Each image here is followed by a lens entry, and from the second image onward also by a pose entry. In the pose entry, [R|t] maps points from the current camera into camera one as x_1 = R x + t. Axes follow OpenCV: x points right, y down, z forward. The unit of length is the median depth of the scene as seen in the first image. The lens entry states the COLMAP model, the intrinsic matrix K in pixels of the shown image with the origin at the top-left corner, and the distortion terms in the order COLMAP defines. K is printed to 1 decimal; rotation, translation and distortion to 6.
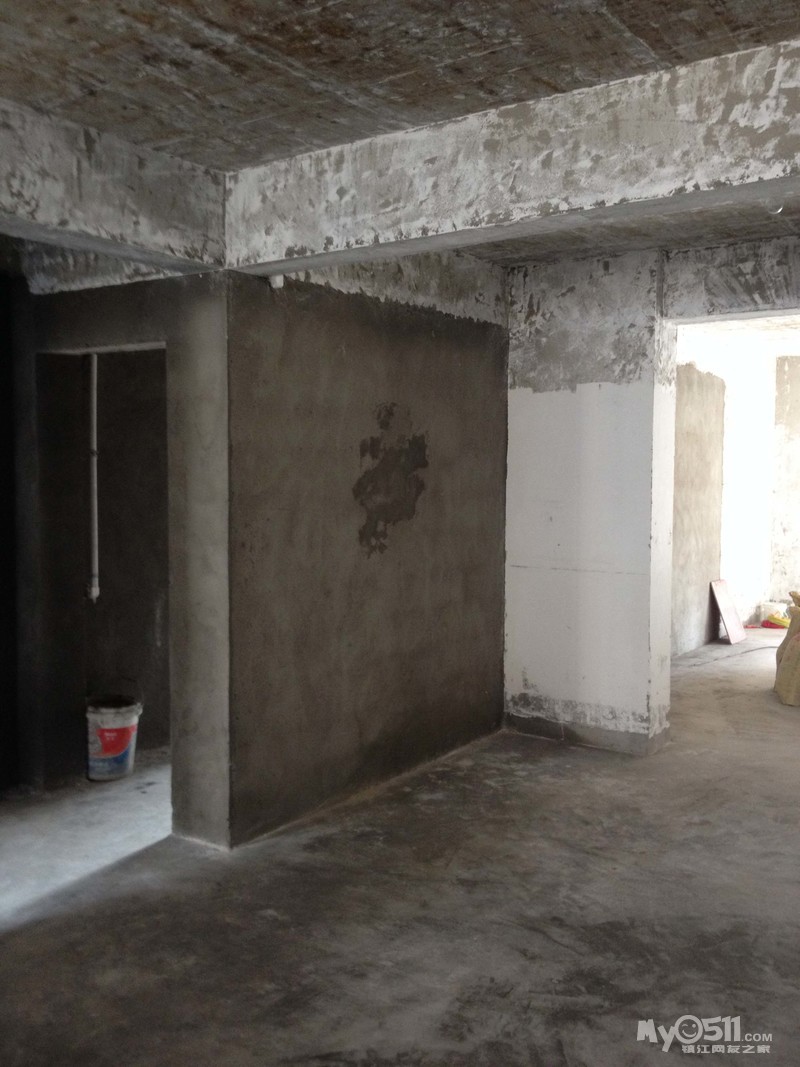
lens RADIAL K [[979.0, 0, 400.0], [0, 979.0, 533.5], [0, 0, 1]] dist [0.087686, -0.089880]
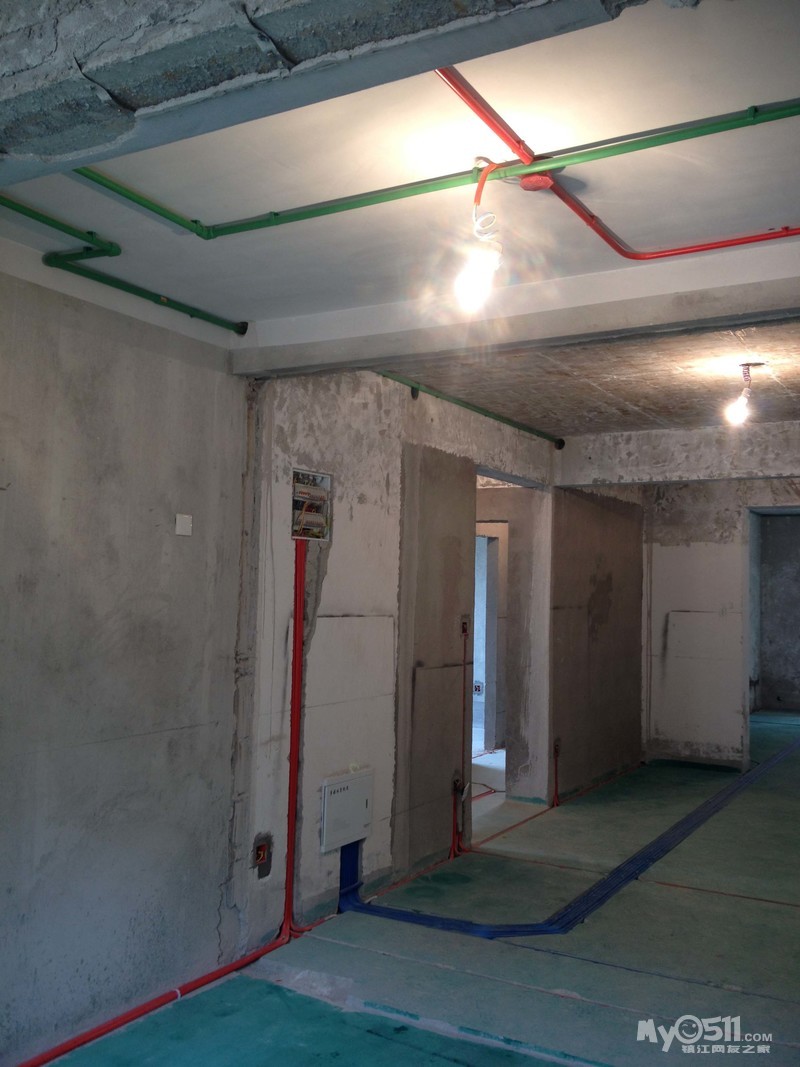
lens RADIAL K [[979.0, 0, 400.0], [0, 979.0, 533.5], [0, 0, 1]] dist [0.087686, -0.089880]
pose [[0.995297, 0.020738, 0.094620, -0.689173], [-0.009476, 0.992974, -0.117953, 0.047143], [-0.096402, 0.116502, 0.988501, -0.868301]]
